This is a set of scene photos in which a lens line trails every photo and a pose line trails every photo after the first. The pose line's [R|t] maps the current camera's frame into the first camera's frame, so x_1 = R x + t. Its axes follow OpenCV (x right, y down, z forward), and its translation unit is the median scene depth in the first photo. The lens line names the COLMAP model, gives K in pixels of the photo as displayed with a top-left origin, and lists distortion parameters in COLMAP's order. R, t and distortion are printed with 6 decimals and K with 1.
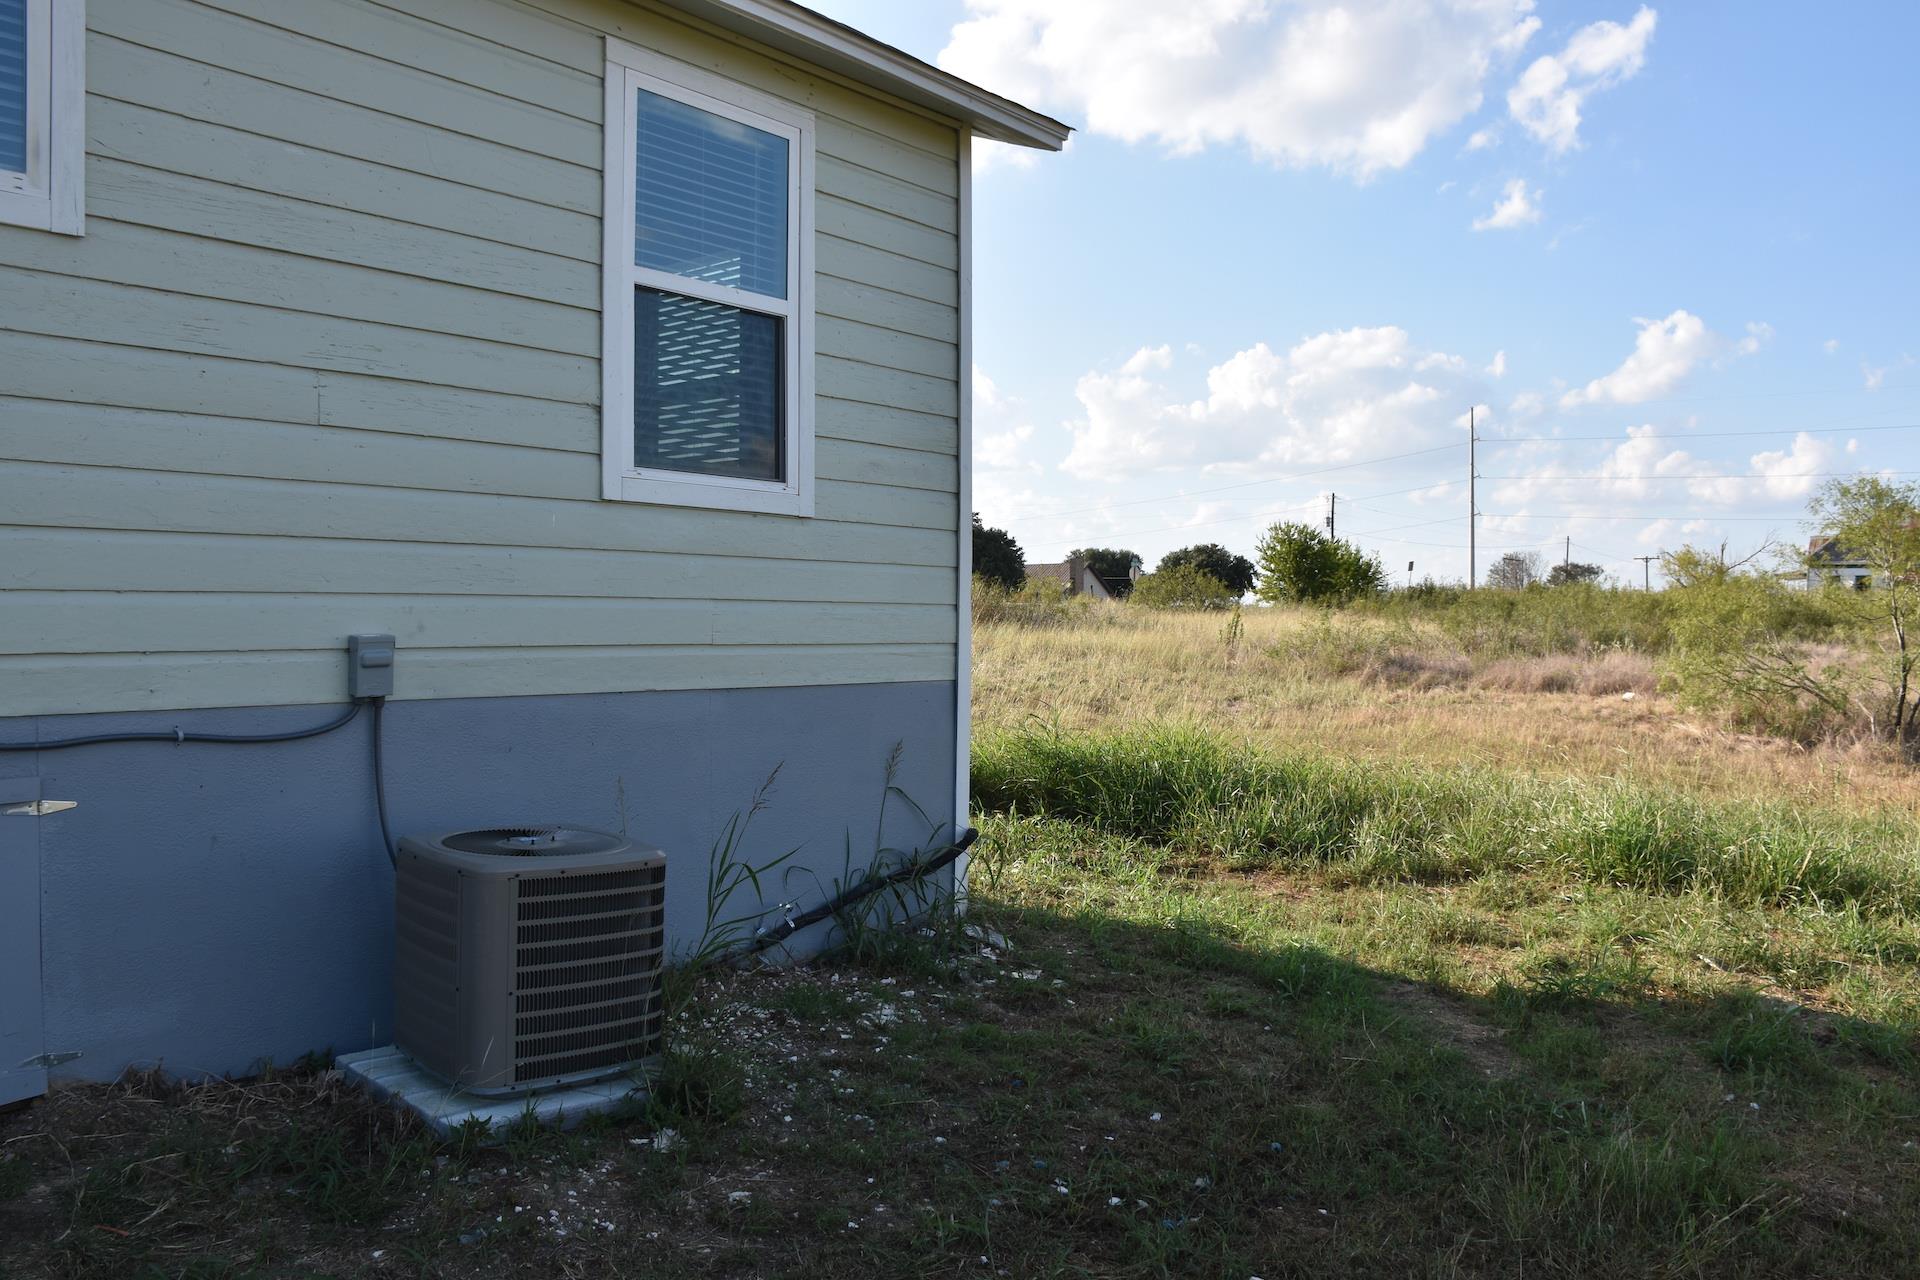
lens RADIAL K [[1502.6, 0, 960.0], [0, 1502.6, 640.0], [0, 0, 1]] dist [-0.148523, 0.103898]
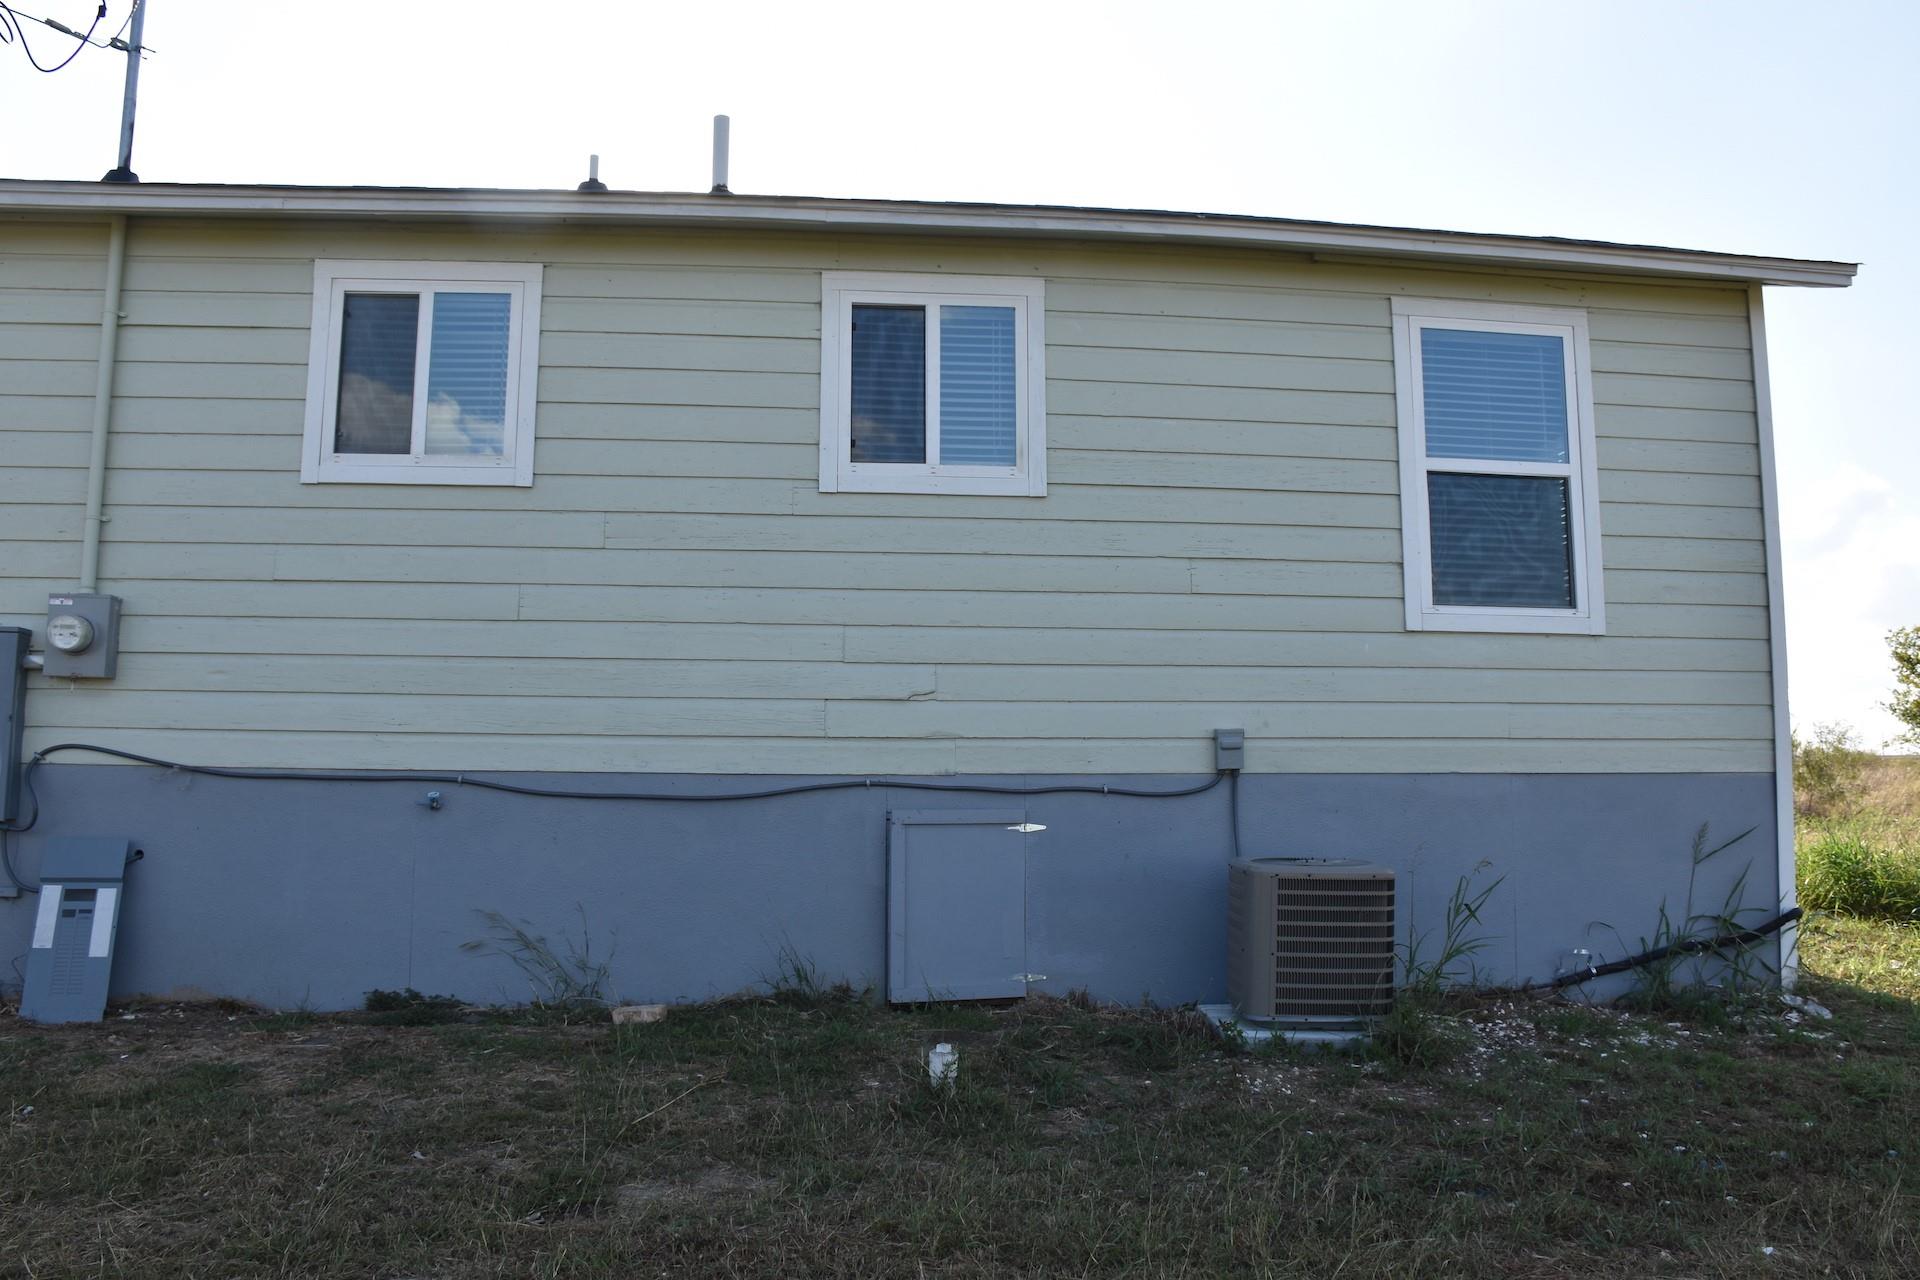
lens RADIAL K [[1502.6, 0, 960.0], [0, 1502.6, 640.0], [0, 0, 1]] dist [-0.148523, 0.103898]
pose [[0.710032, -0.076299, -0.700023, 0.421025], [-0.007826, 0.993196, -0.116191, 0.075507], [0.704126, 0.087978, 0.704604, -0.246208]]
